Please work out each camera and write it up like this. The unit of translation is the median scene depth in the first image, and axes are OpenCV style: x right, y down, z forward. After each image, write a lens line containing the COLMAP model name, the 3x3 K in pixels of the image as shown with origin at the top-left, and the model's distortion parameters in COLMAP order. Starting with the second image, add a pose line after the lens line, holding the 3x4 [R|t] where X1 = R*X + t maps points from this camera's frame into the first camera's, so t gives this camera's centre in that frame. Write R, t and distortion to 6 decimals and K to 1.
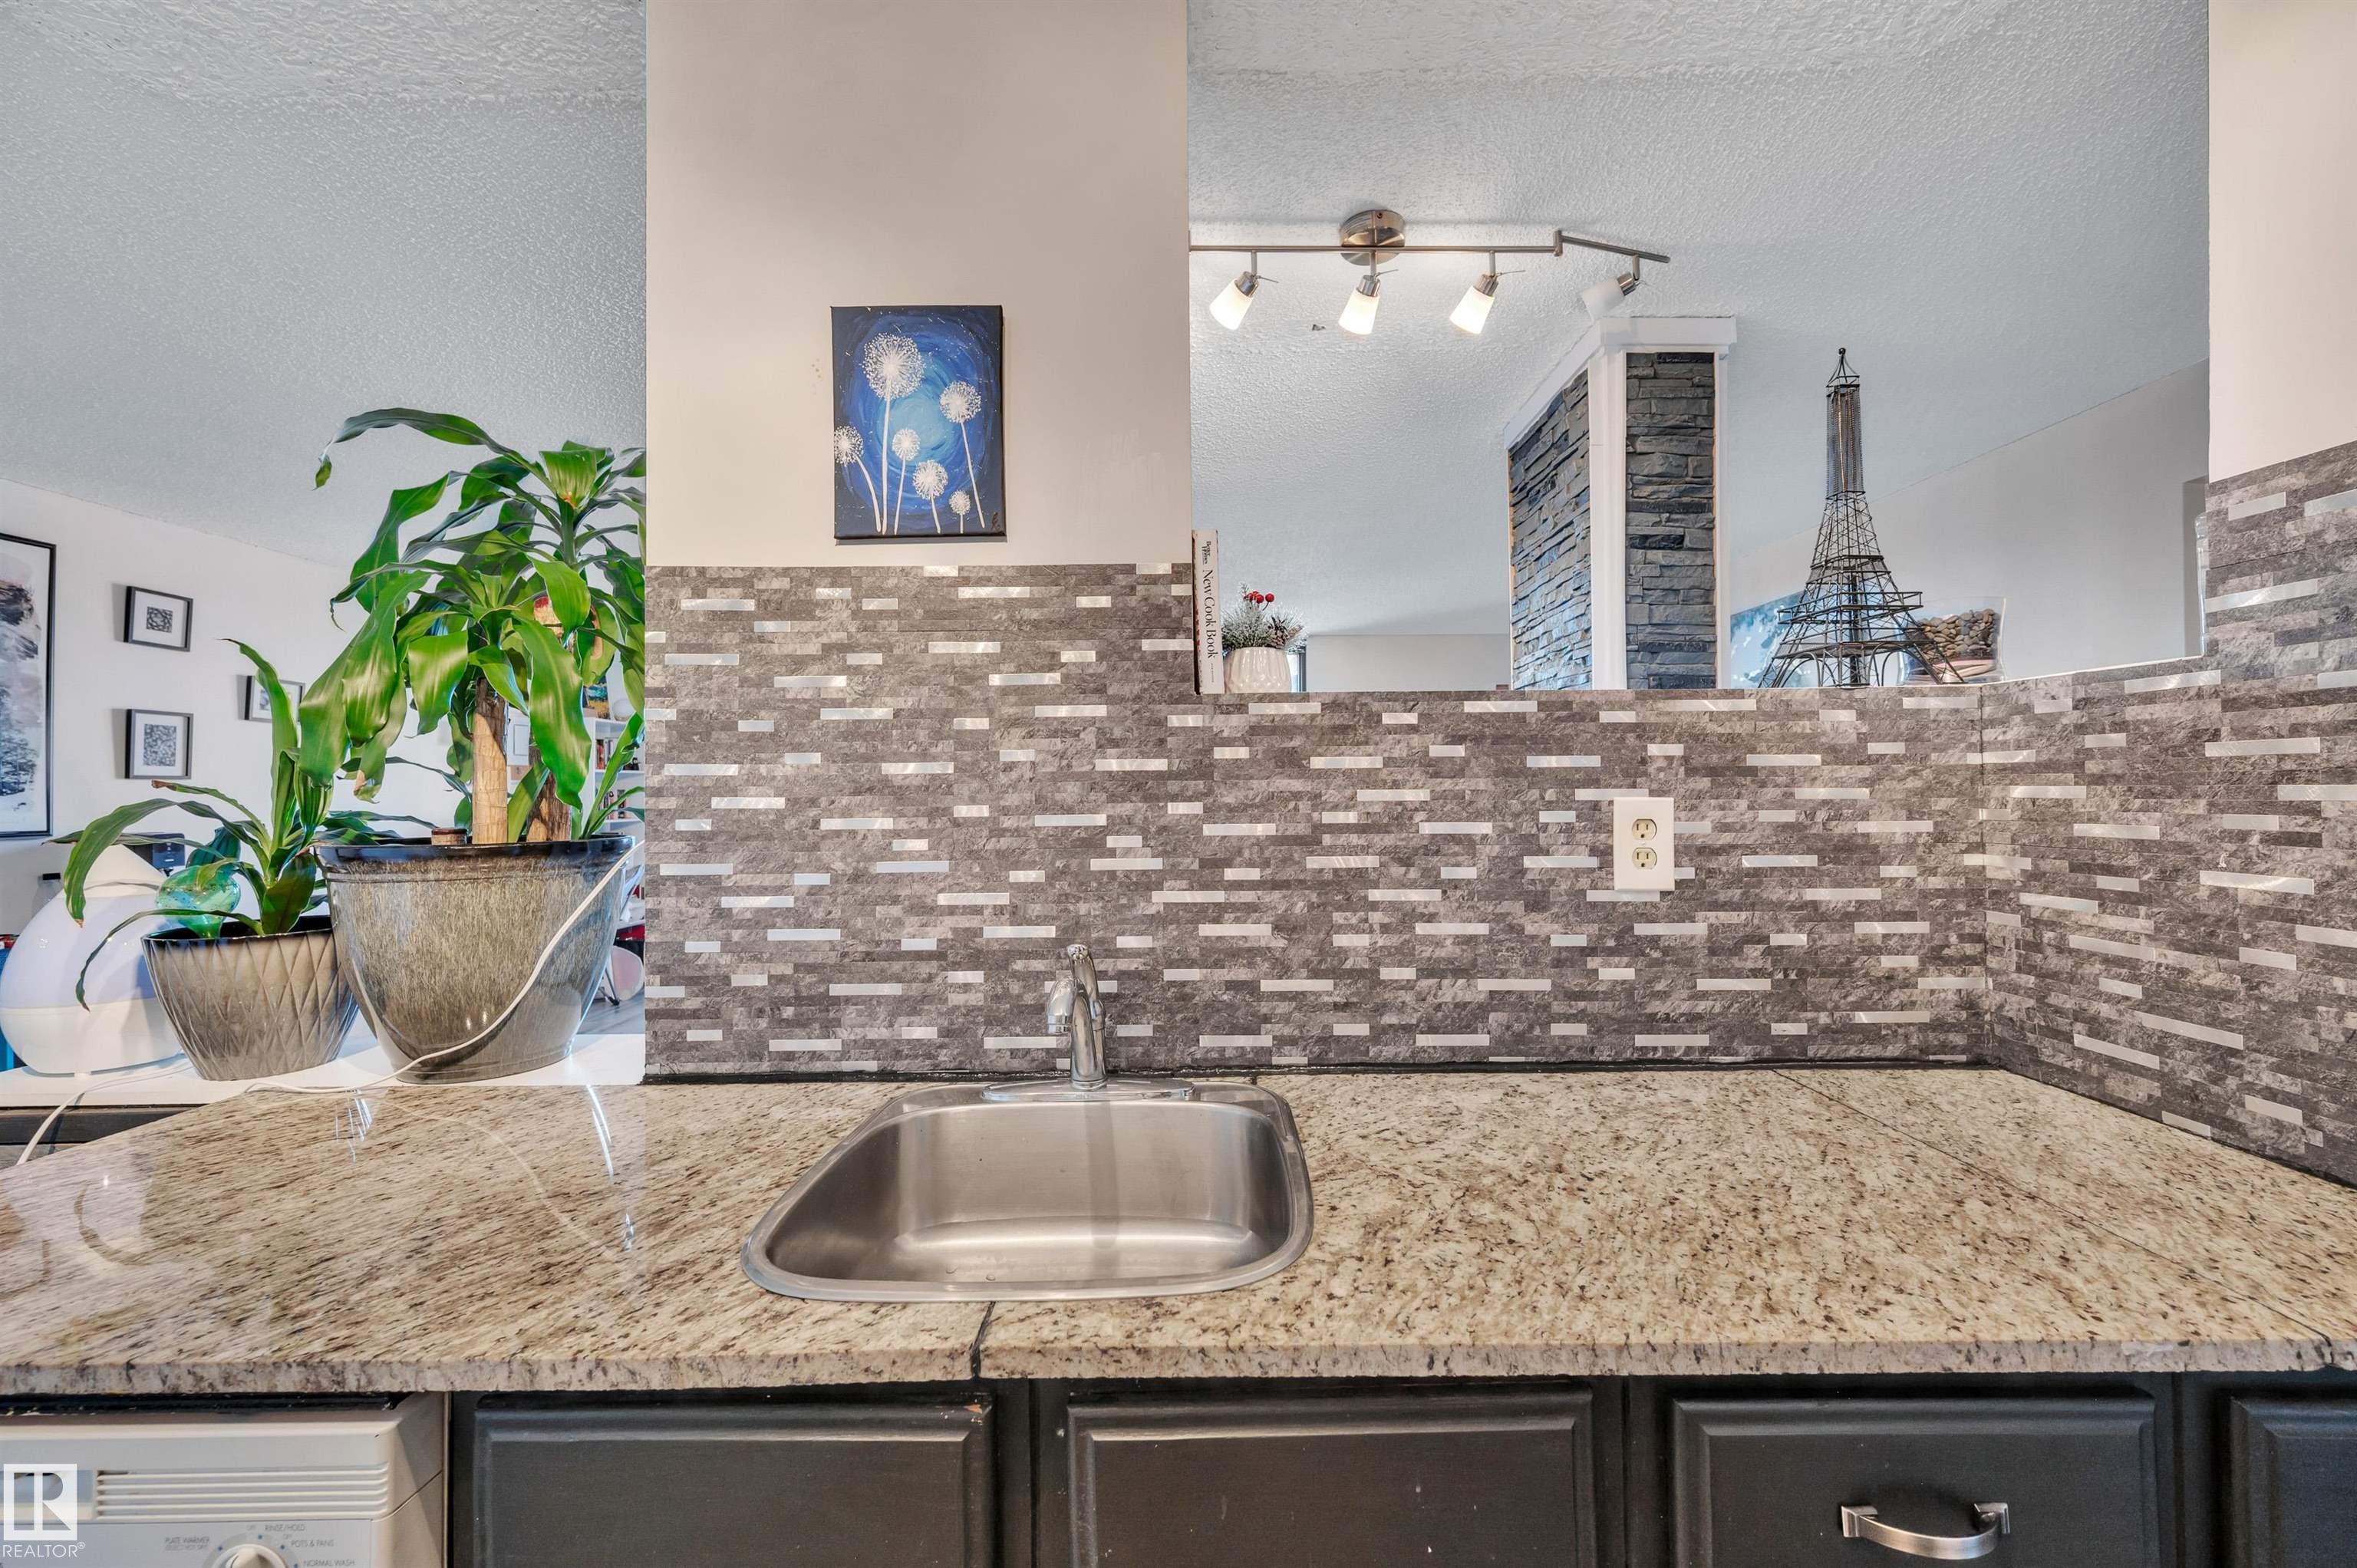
lens RADIAL K [[935.7, 0, 1181.6], [0, 935.7, 771.7], [0, 0, 1]] dist [0.001295, -0.000726]
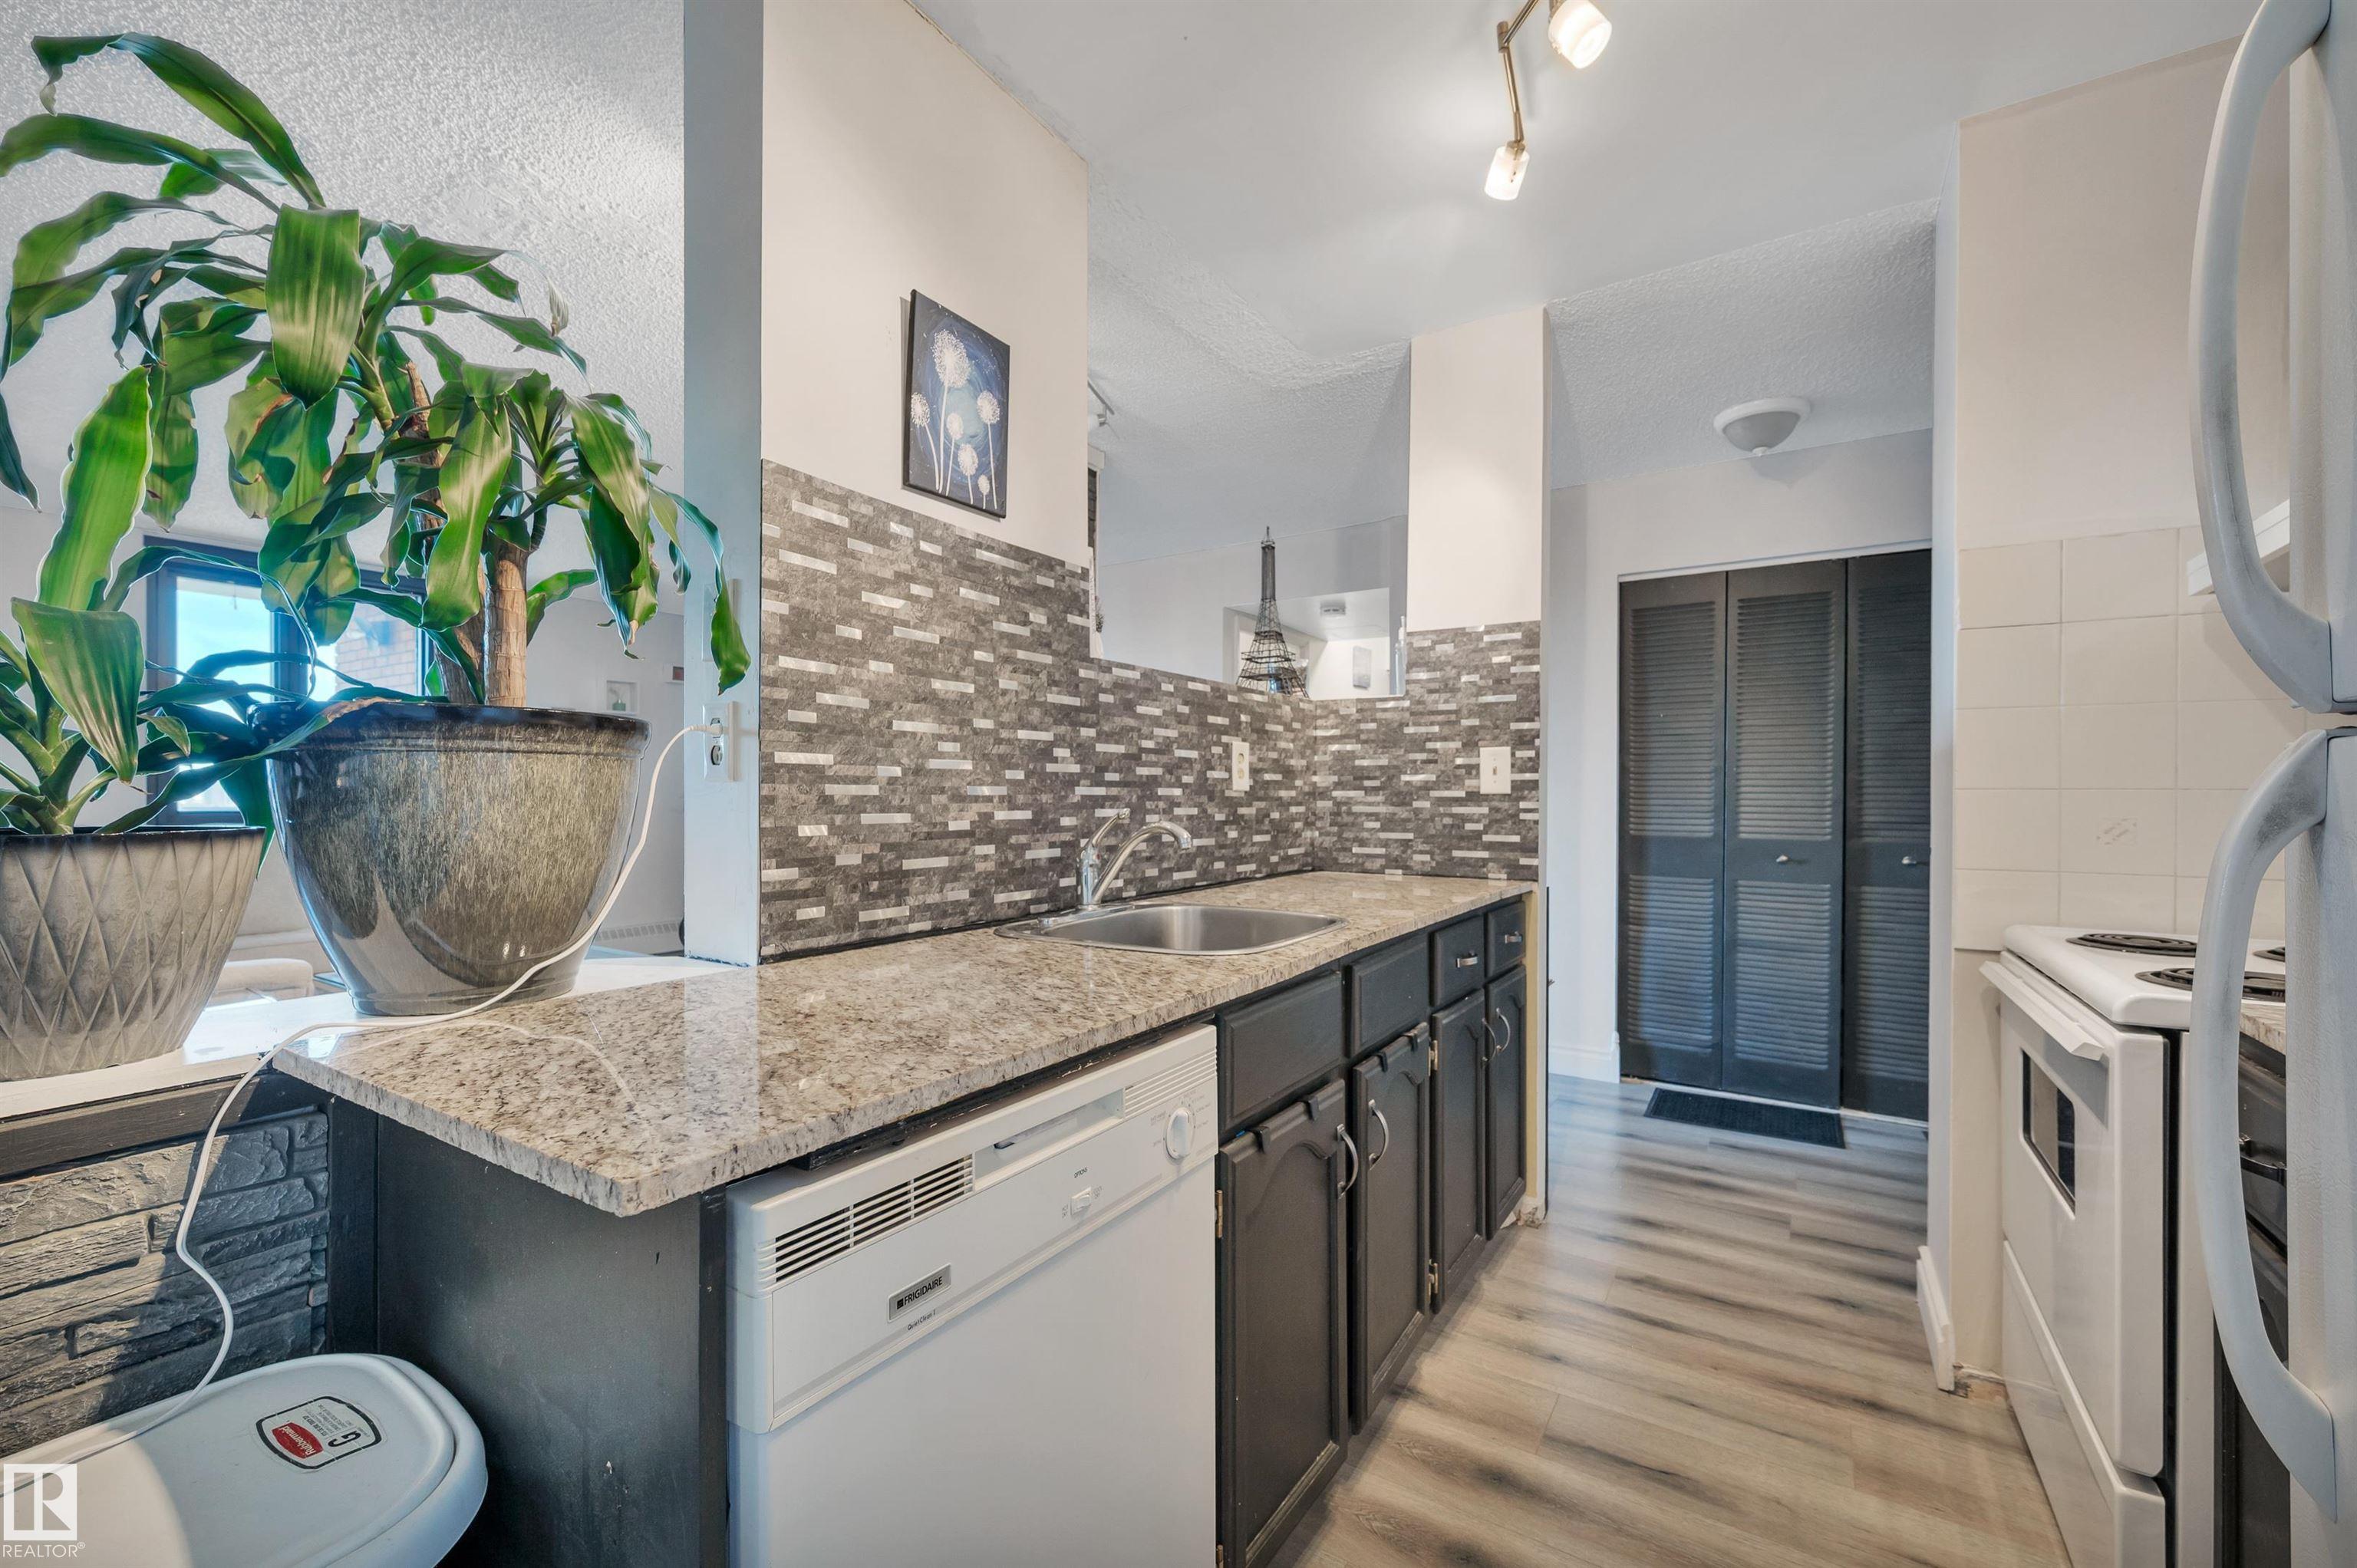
lens RADIAL K [[984.4, 0, 1177.2], [0, 984.4, 789.8], [0, 0, 1]] dist [-0.000419, -0.000357]
pose [[0.523368, 0.018300, 0.851910, -1.256669], [-0.021718, 0.999731, -0.008133, 0.140596], [-0.851830, -0.014245, 0.523624, 0.053135]]
